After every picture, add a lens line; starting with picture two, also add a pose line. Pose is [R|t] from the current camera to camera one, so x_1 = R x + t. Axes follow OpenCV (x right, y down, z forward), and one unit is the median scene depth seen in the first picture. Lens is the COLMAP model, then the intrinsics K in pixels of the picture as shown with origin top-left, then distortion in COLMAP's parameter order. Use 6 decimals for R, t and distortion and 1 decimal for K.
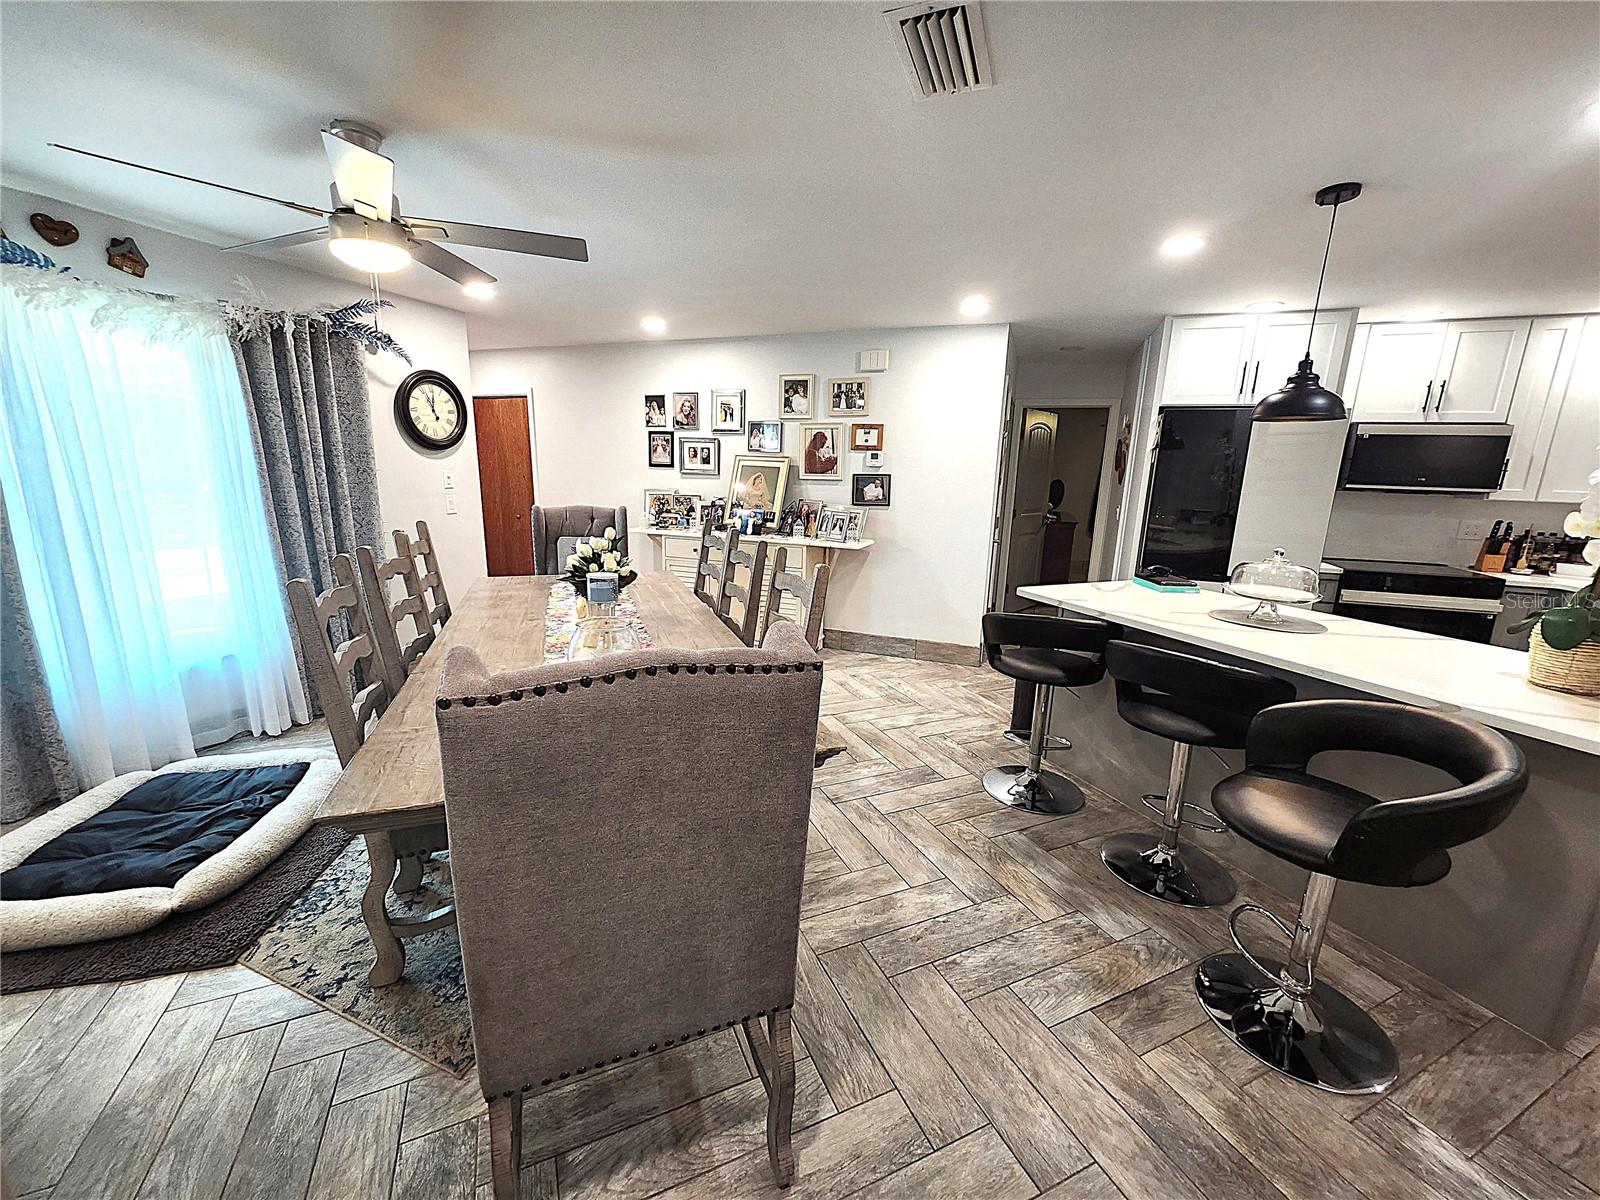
lens RADIAL K [[627.0, 0, 794.2], [0, 627.0, 600.6], [0, 0, 1]] dist [0.002538, -0.001128]
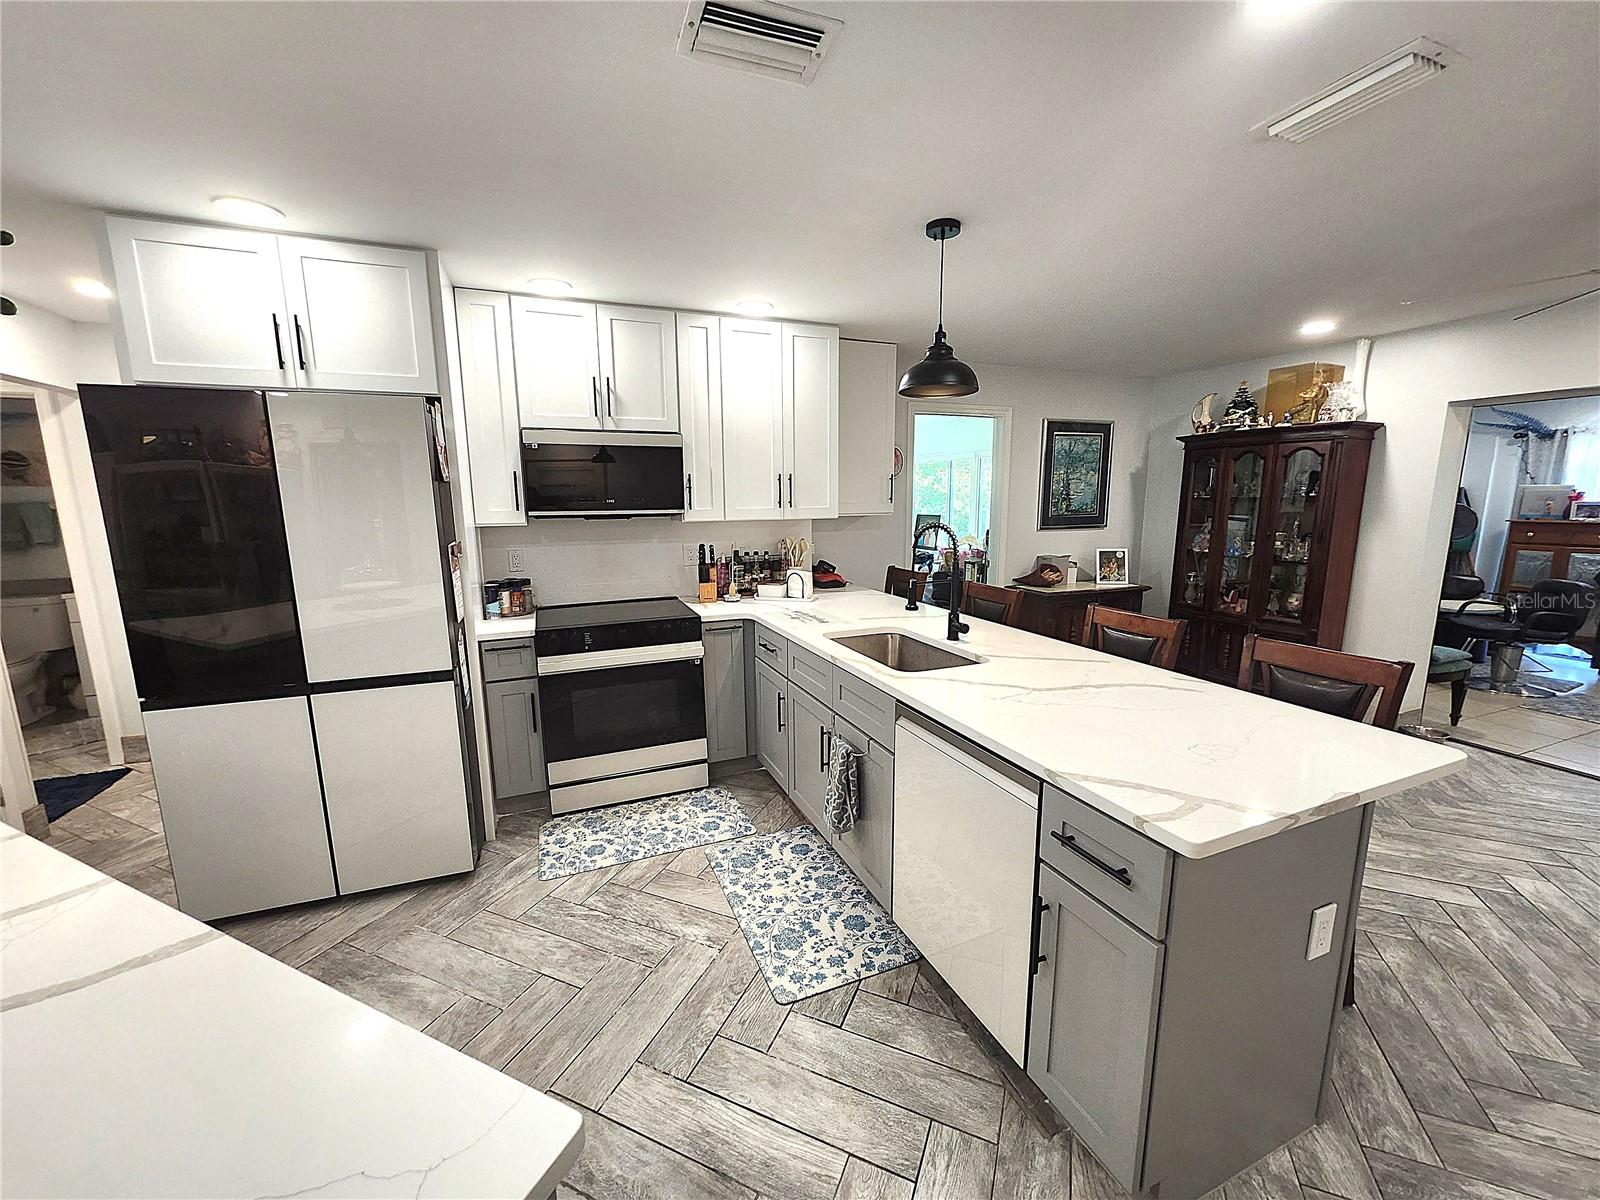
lens RADIAL K [[627.0, 0, 796.3], [0, 627.0, 603.6], [0, 0, 1]] dist [0.002538, -0.001128]
pose [[0.737250, -0.149920, 0.658777, 0.603923], [0.171690, 0.984633, 0.031934, -0.048906], [-0.653441, 0.089562, 0.751660, 0.252894]]
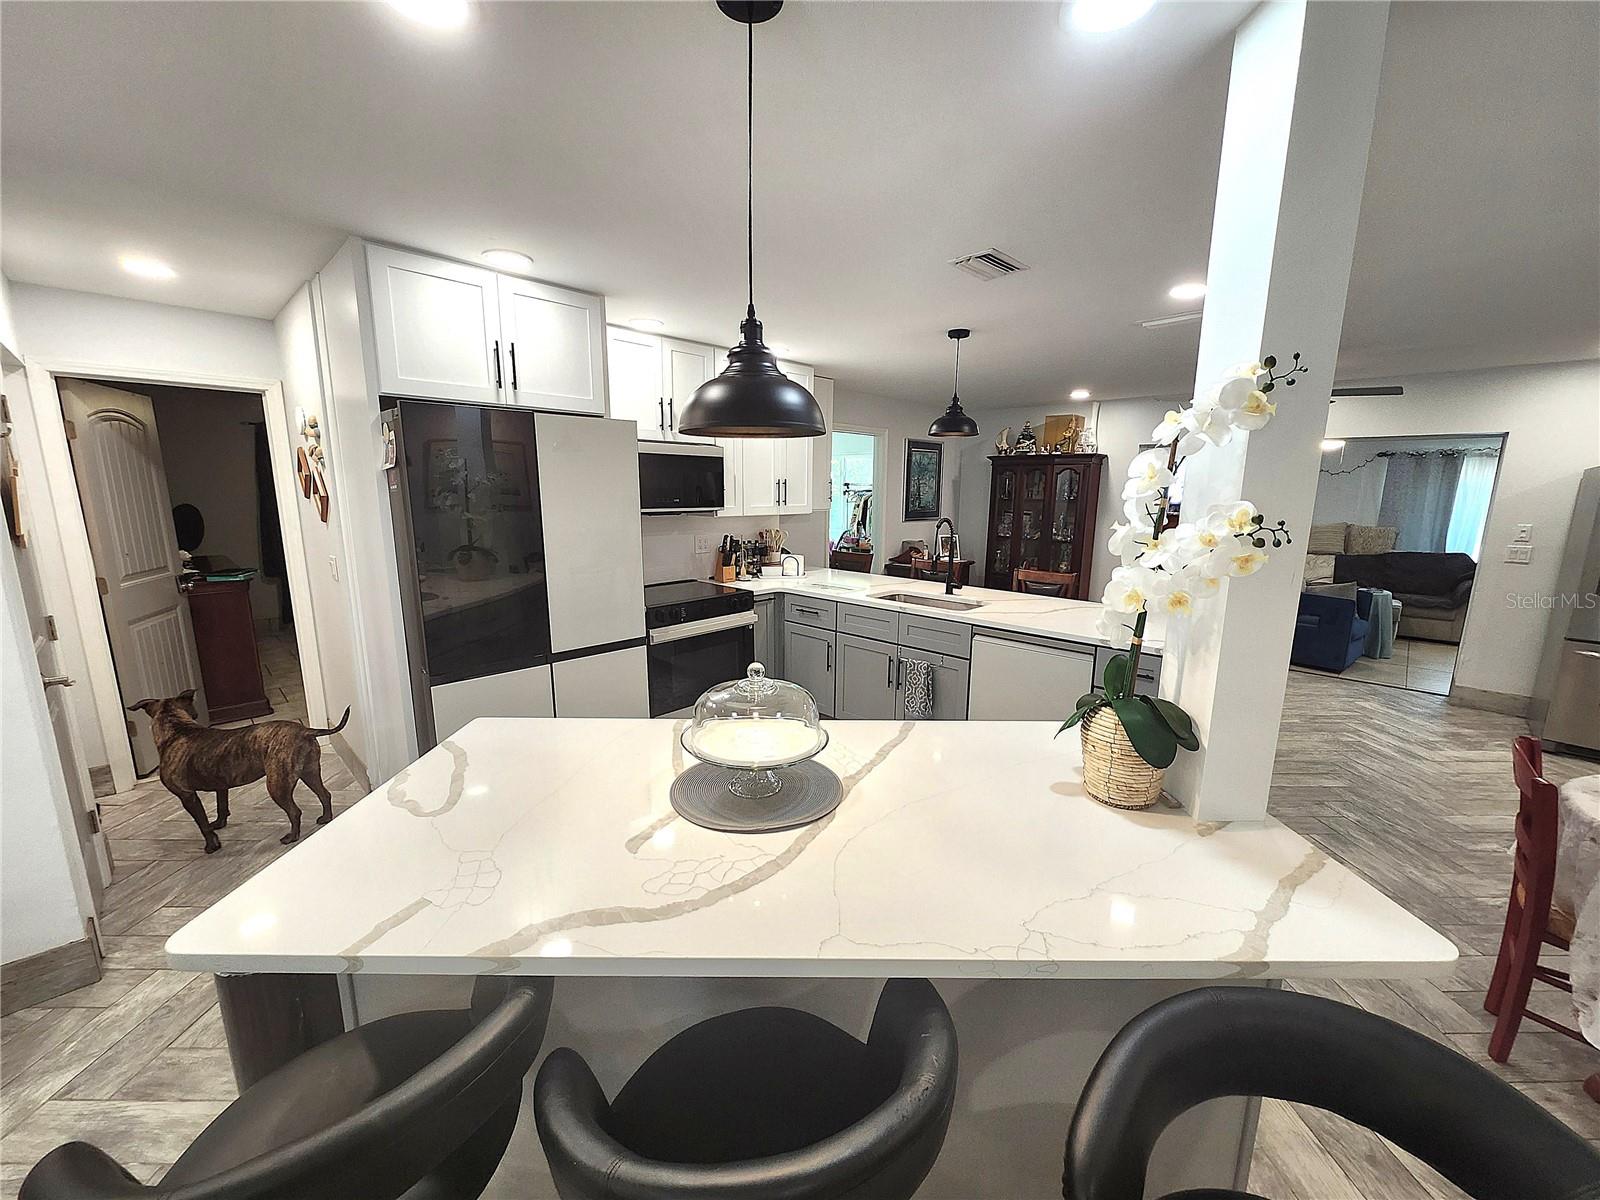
lens RADIAL K [[627.0, 0, 800.7], [0, 627.0, 601.6], [0, 0, 1]] dist [0.002538, -0.001128]
pose [[0.399190, -0.191298, 0.896690, 0.176882], [0.195836, 0.973212, 0.120441, -0.115457], [-0.895710, 0.127525, 0.425959, 0.420064]]
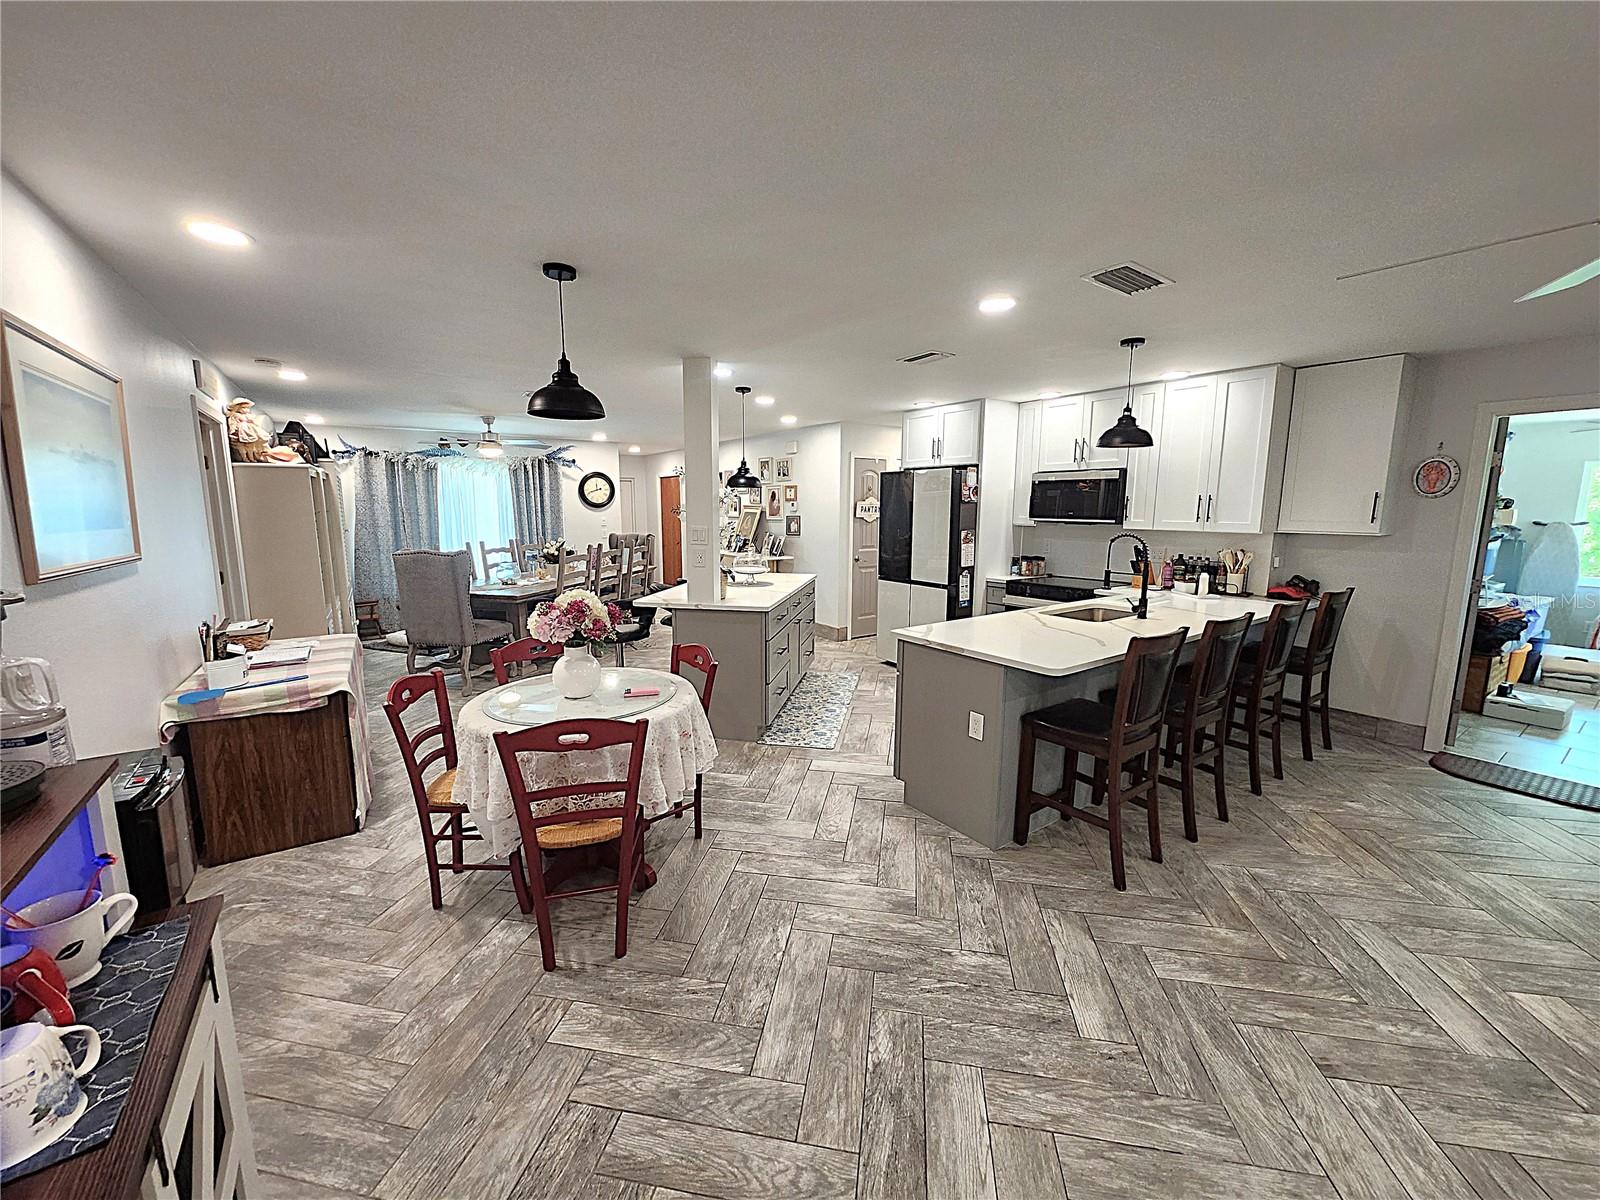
lens RADIAL K [[627.0, 0, 801.5], [0, 627.0, 599.6], [0, 0, 1]] dist [0.002538, -0.001128]
pose [[0.826418, 0.059457, -0.559910, 1.217336], [-0.099424, 0.994193, -0.041175, 0.088513], [0.554210, 0.089696, 0.827530, -0.349061]]
